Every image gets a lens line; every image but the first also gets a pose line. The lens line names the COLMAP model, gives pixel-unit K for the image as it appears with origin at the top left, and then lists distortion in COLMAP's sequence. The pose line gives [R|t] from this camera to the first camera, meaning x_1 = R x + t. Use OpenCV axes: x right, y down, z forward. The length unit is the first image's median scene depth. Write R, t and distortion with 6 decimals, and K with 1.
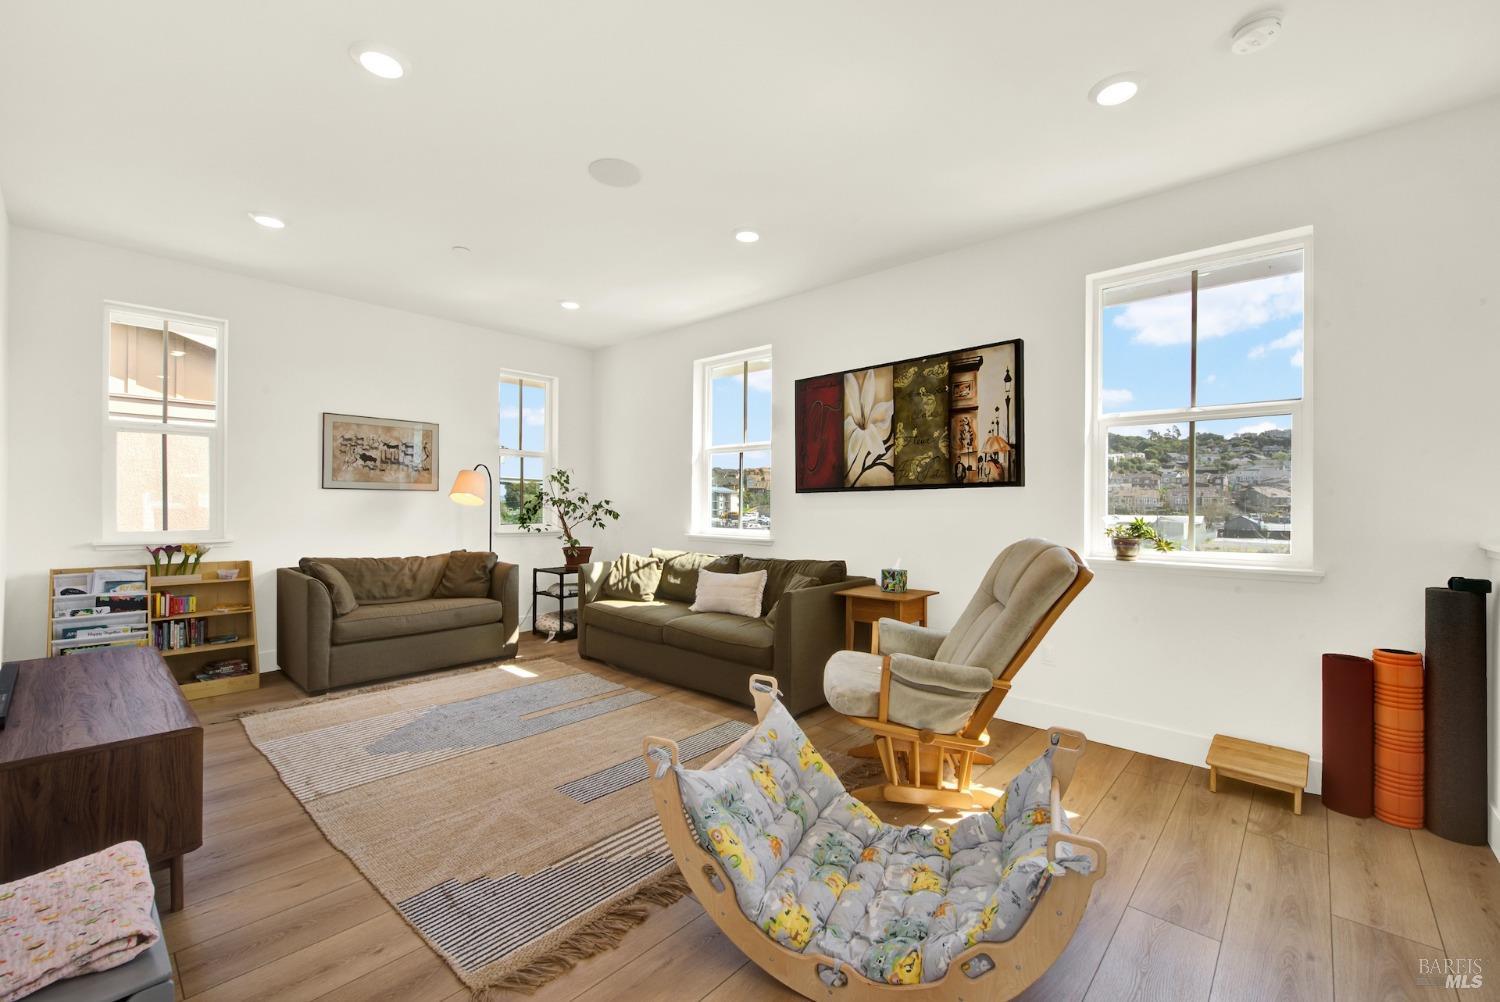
lens RADIAL K [[612.3, 0, 759.7], [0, 612.3, 507.9], [0, 0, 1]] dist [0.000765, -0.002172]
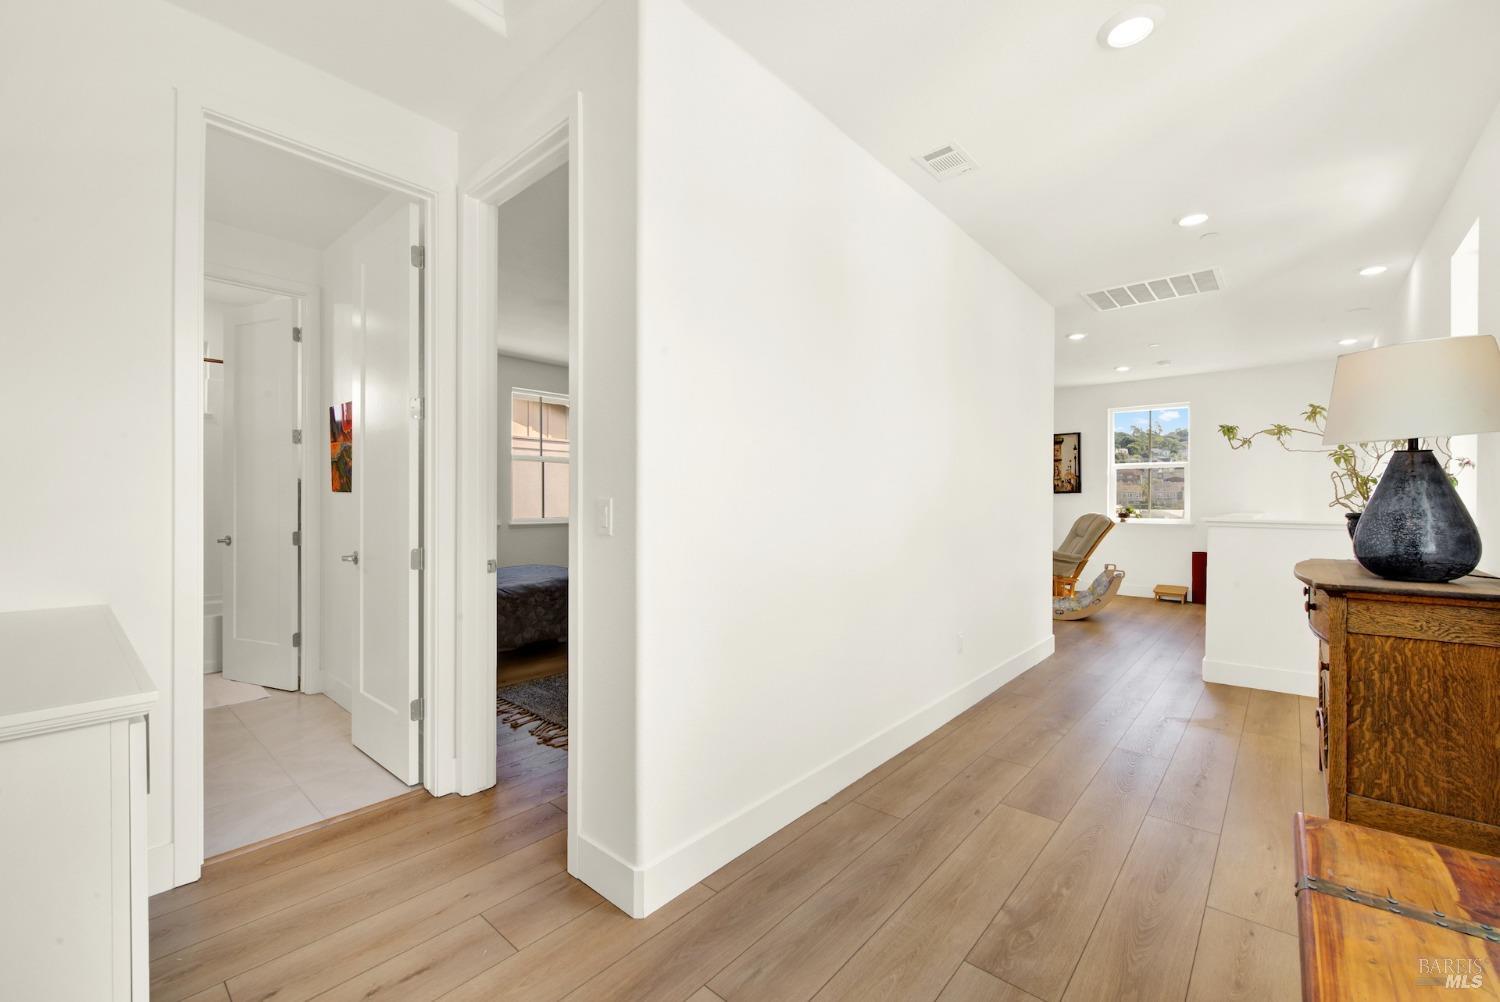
lens RADIAL K [[612.3, 0, 762.4], [0, 612.3, 504.3], [0, 0, 1]] dist [0.000765, -0.002172]
pose [[0.999715, -0.004647, 0.023404, -0.434456], [0.004671, 0.999989, -0.000998, 0.002897], [-0.023400, 0.001107, 0.999726, -0.680942]]
